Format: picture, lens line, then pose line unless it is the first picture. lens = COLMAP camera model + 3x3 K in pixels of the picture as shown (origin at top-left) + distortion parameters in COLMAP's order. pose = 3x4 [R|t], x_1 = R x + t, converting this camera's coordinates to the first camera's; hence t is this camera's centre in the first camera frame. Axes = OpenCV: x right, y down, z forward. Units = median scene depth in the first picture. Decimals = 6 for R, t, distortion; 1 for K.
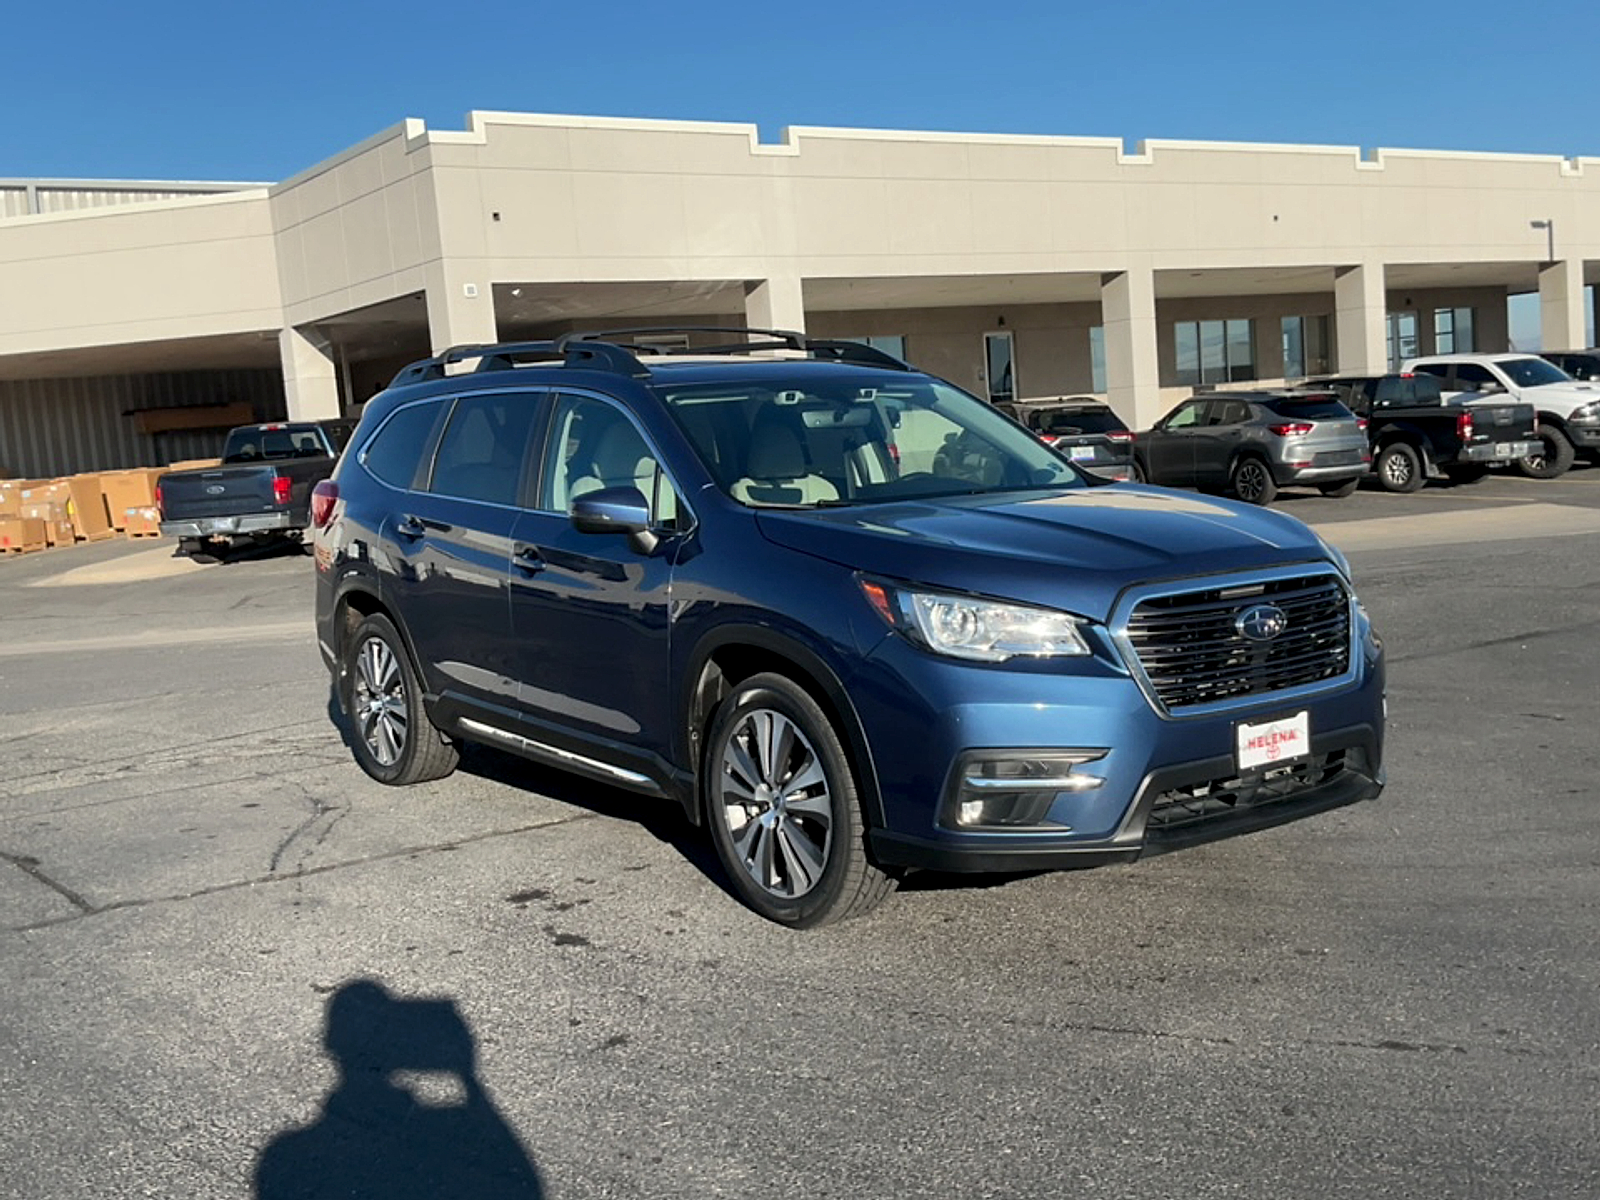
lens RADIAL K [[1658.3, 0, 800.3], [0, 1658.3, 629.4], [0, 0, 1]] dist [0.115829, -0.234973]
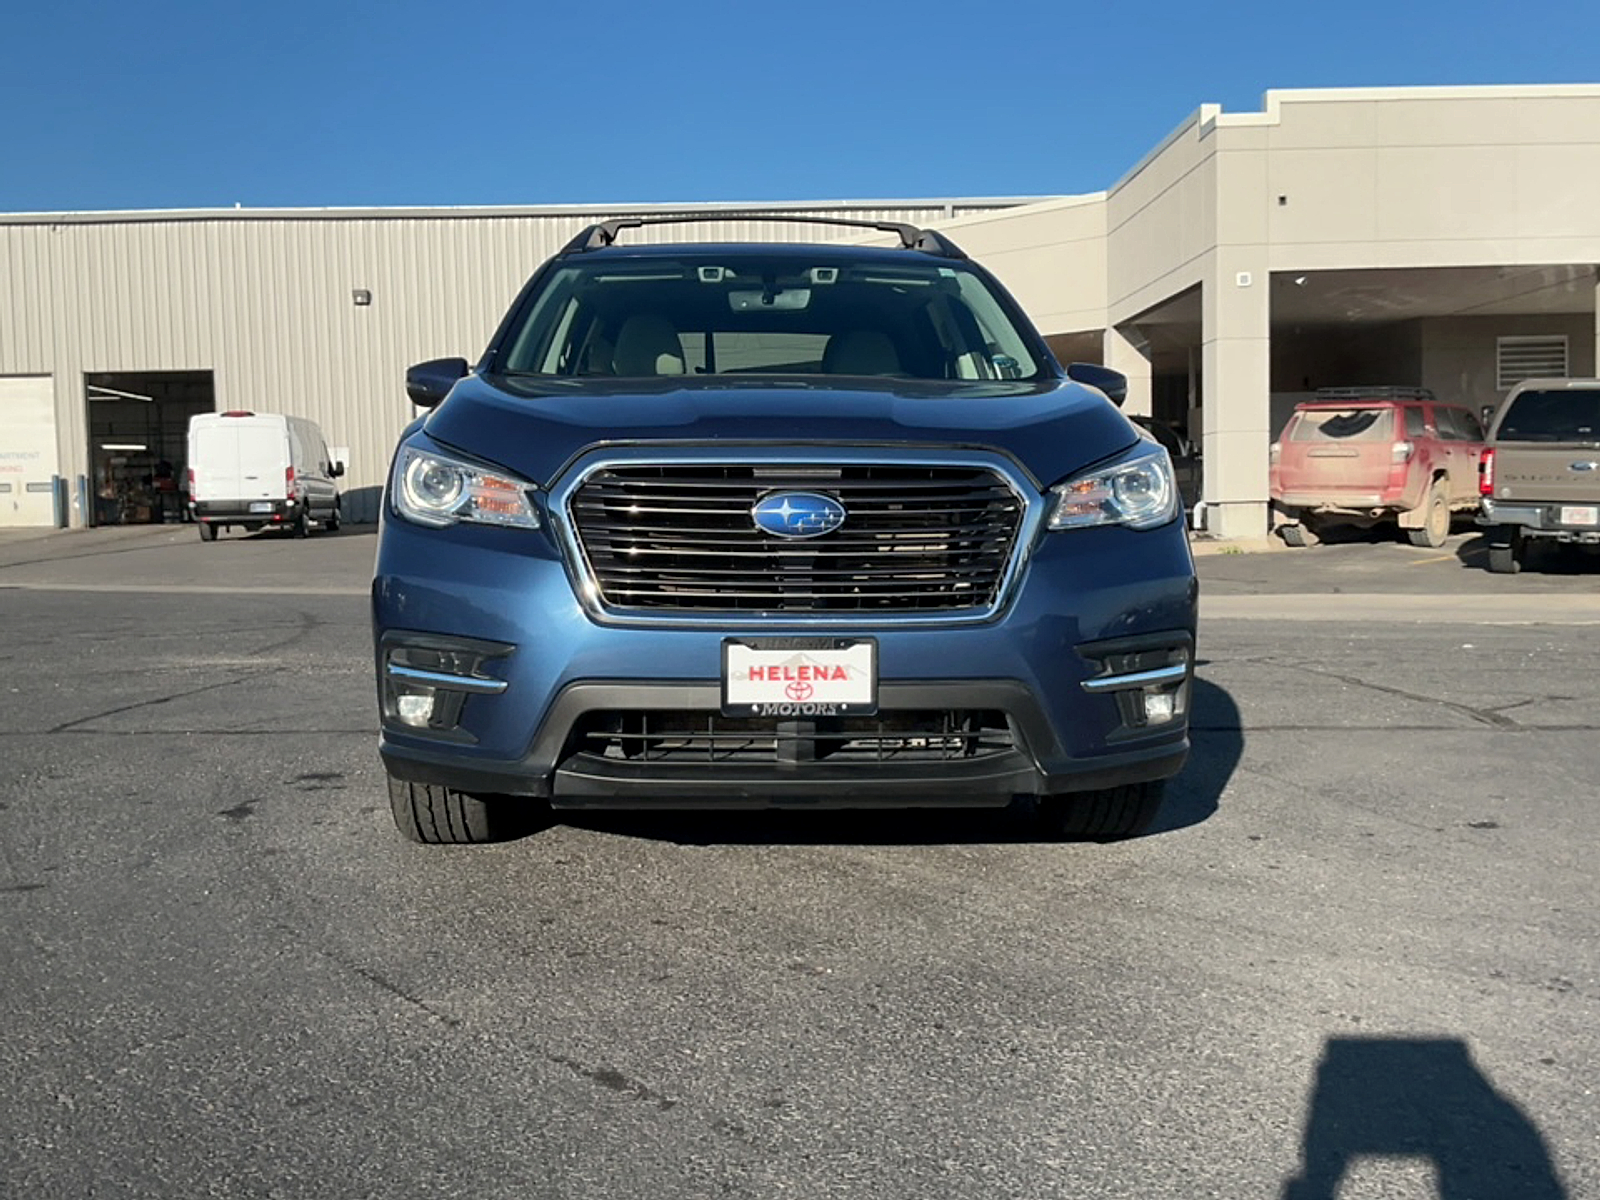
lens RADIAL K [[1658.3, 0, 800.3], [0, 1658.3, 629.4], [0, 0, 1]] dist [0.115829, -0.234973]
pose [[0.833202, 0.098493, -0.544127, 0.485907], [-0.107046, 0.994125, 0.016032, 0.024780], [0.542509, 0.044888, 0.838850, 0.275117]]
